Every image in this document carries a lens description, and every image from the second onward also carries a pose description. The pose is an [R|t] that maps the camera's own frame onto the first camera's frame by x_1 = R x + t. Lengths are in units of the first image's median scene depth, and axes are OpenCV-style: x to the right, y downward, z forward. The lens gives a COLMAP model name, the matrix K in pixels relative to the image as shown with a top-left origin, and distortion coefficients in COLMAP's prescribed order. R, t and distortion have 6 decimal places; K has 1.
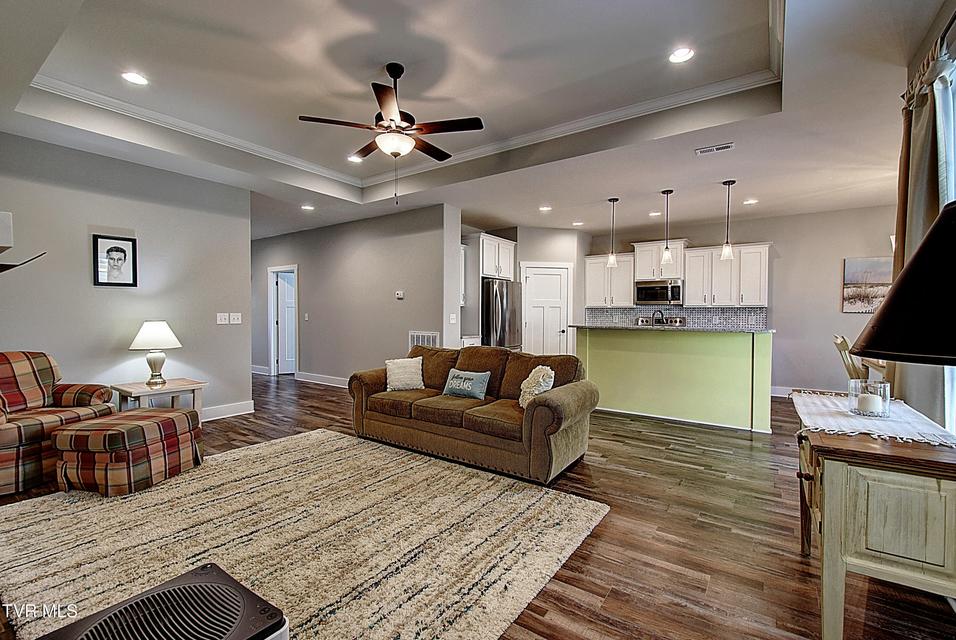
lens RADIAL K [[421.3, 0, 474.9], [0, 421.3, 323.4], [0, 0, 1]] dist [-0.003666, -0.003307]
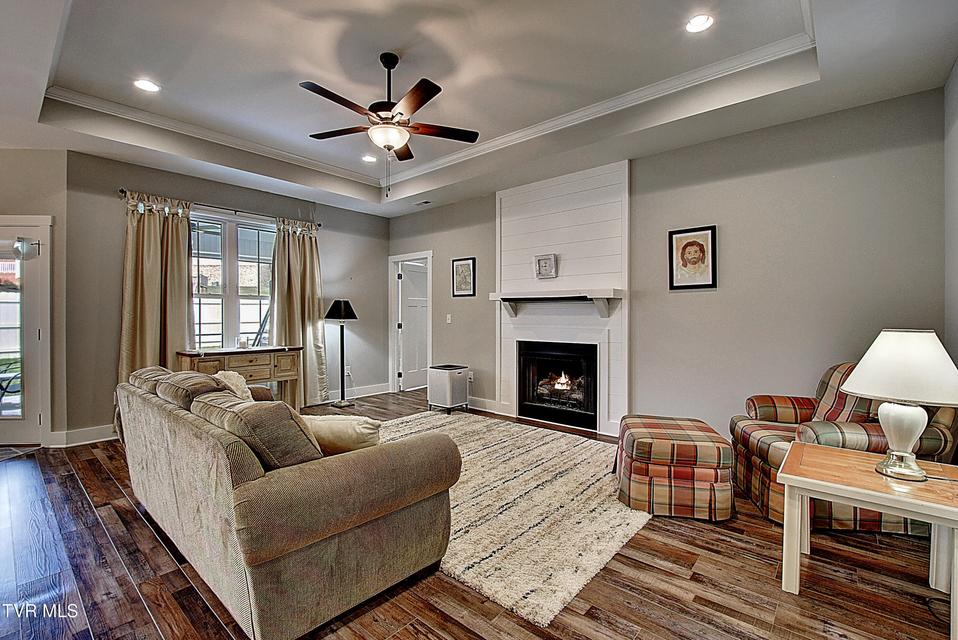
lens RADIAL K [[422.2, 0, 480.5], [0, 422.2, 317.9], [0, 0, 1]] dist [-0.003666, -0.003307]
pose [[-0.996024, -0.006017, 0.088877, -0.356598], [-0.003497, 0.999588, 0.028489, -0.029716], [-0.089012, 0.028065, -0.995635, 1.434411]]
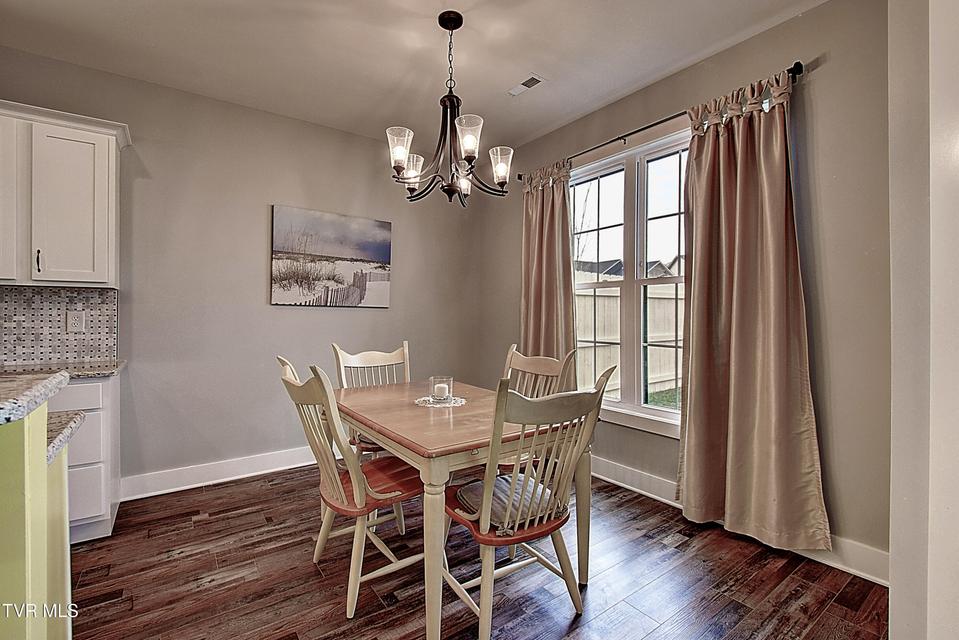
lens RADIAL K [[429.2, 0, 481.7], [0, 429.2, 317.5], [0, 0, 1]] dist [-0.004986, -0.003061]
pose [[0.316705, -0.008619, 0.948485, 0.621894], [0.020753, 0.999782, 0.002156, -0.006796], [-0.948297, 0.019001, 0.316815, 0.802416]]
